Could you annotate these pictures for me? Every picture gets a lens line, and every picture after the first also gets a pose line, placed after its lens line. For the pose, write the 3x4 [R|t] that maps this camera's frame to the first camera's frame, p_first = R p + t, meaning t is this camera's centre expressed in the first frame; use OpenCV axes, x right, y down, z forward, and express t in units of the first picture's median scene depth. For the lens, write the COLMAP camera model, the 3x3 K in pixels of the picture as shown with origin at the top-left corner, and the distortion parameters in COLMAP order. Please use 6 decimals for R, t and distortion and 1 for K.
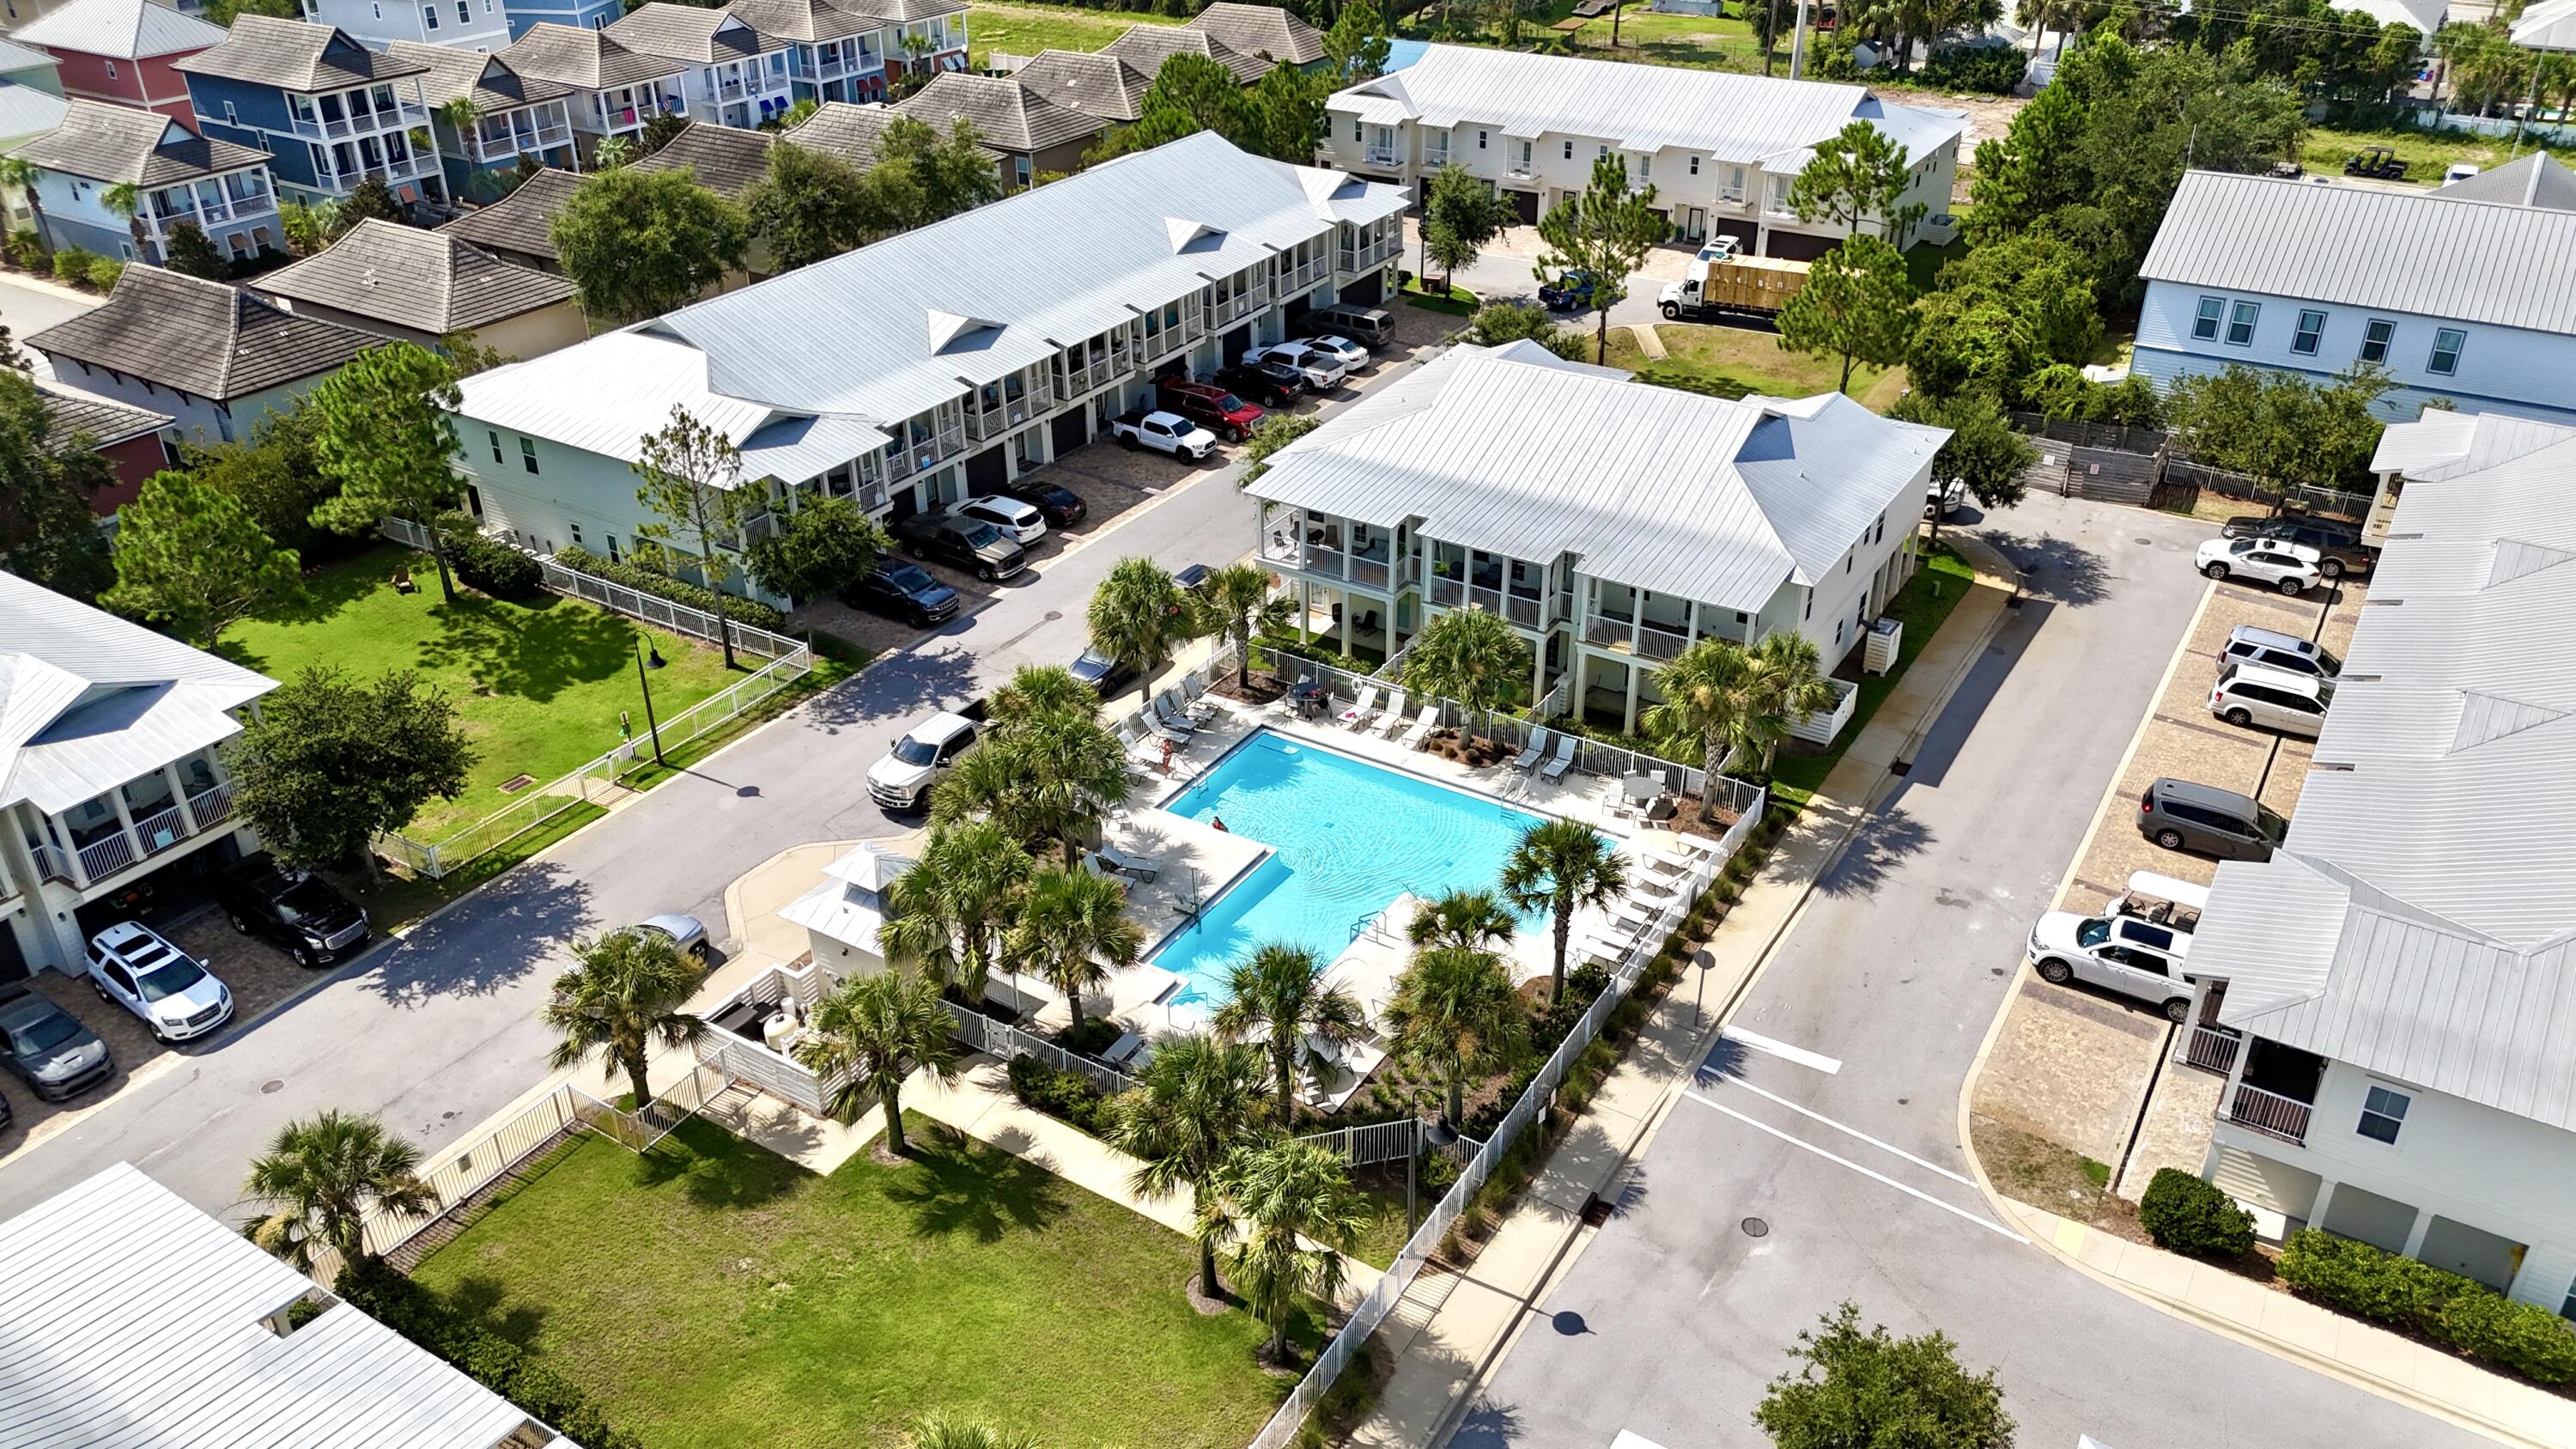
lens RADIAL K [[1891.2, 0, 1288.0], [0, 1891.2, 724.5], [0, 0, 1]] dist [0.083546, -0.083952]
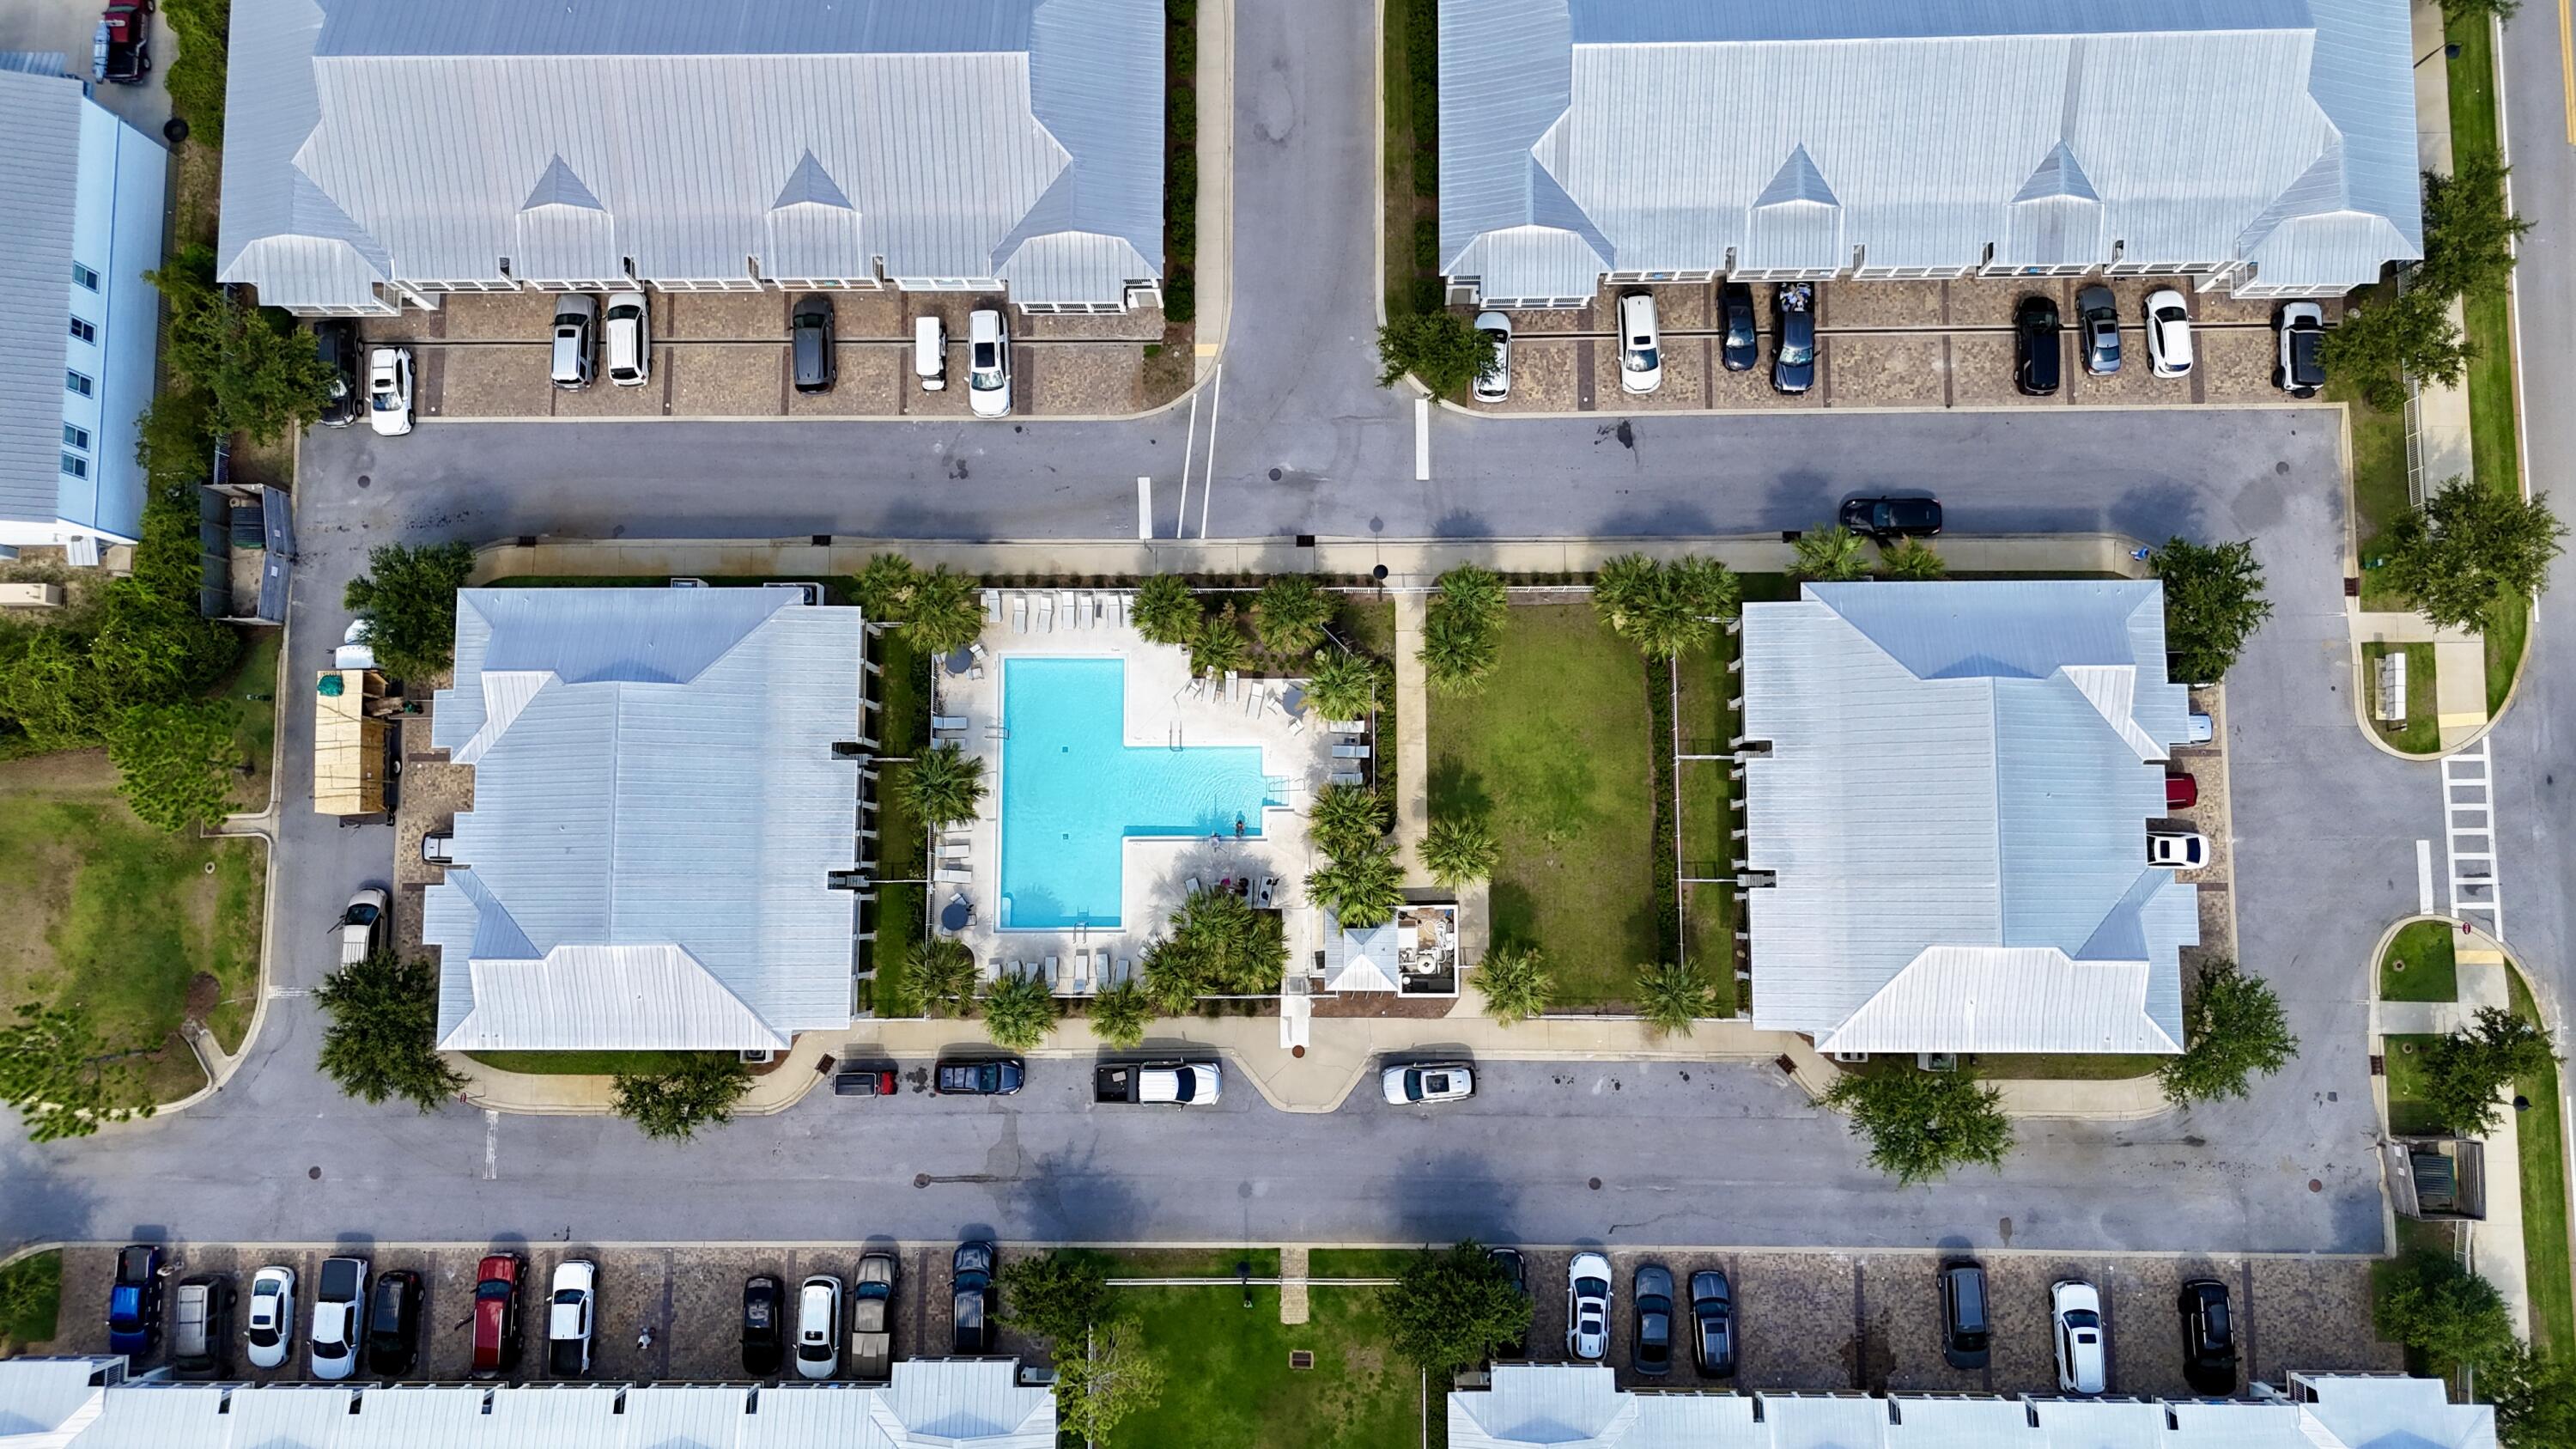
lens RADIAL K [[1891.2, 0, 1288.0], [0, 1891.2, 724.5], [0, 0, 1]] dist [0.083546, -0.083952]
pose [[-0.534338, -0.839233, 0.100850, -0.148768], [0.442216, -0.175870, 0.879497, -1.161675], [-0.720367, 0.514546, 0.465096, 0.111658]]
